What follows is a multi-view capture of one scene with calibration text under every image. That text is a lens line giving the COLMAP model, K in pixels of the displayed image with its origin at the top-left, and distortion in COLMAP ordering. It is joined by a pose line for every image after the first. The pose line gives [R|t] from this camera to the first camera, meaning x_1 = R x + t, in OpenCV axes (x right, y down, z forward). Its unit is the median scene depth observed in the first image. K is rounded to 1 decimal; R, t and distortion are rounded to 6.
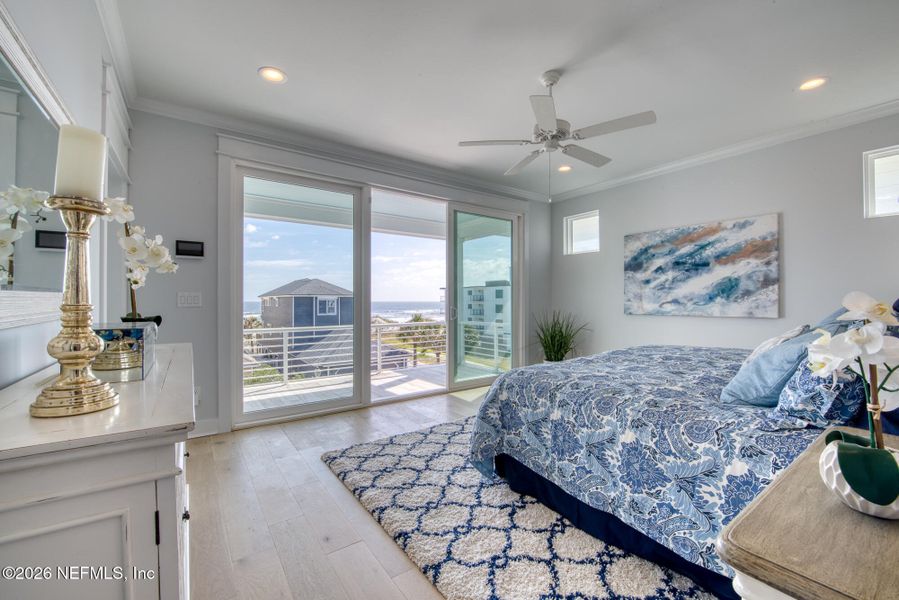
lens RADIAL K [[364.6, 0, 454.7], [0, 364.6, 300.5], [0, 0, 1]] dist [-0.015017, -0.000130]
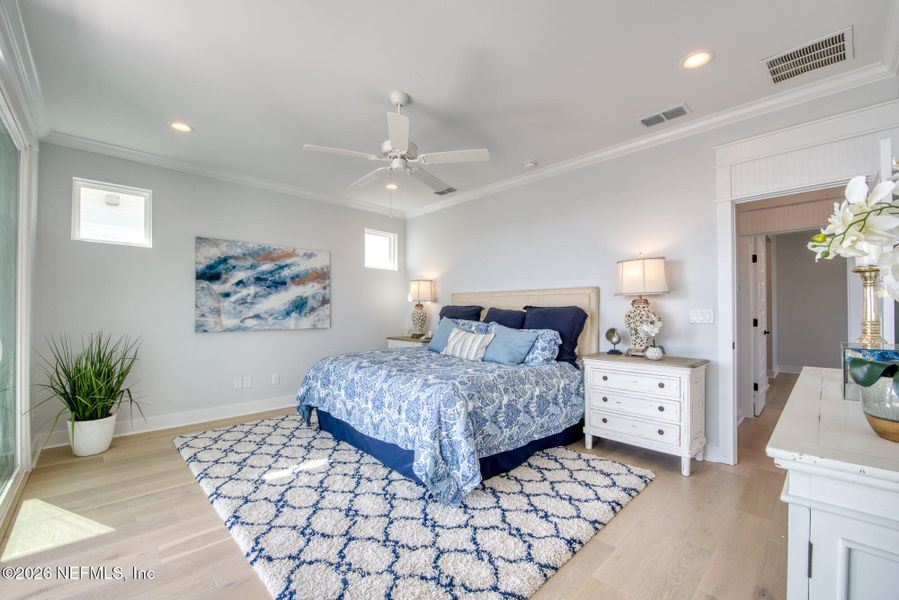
lens RADIAL K [[364.6, 0, 445.2], [0, 364.6, 311.2], [0, 0, 1]] dist [-0.015017, -0.000130]
pose [[-0.126867, 0.005402, 0.991905, -0.487258], [-0.000147, 0.999985, -0.005465, -0.006648], [-0.991920, -0.000840, -0.126864, 0.642250]]
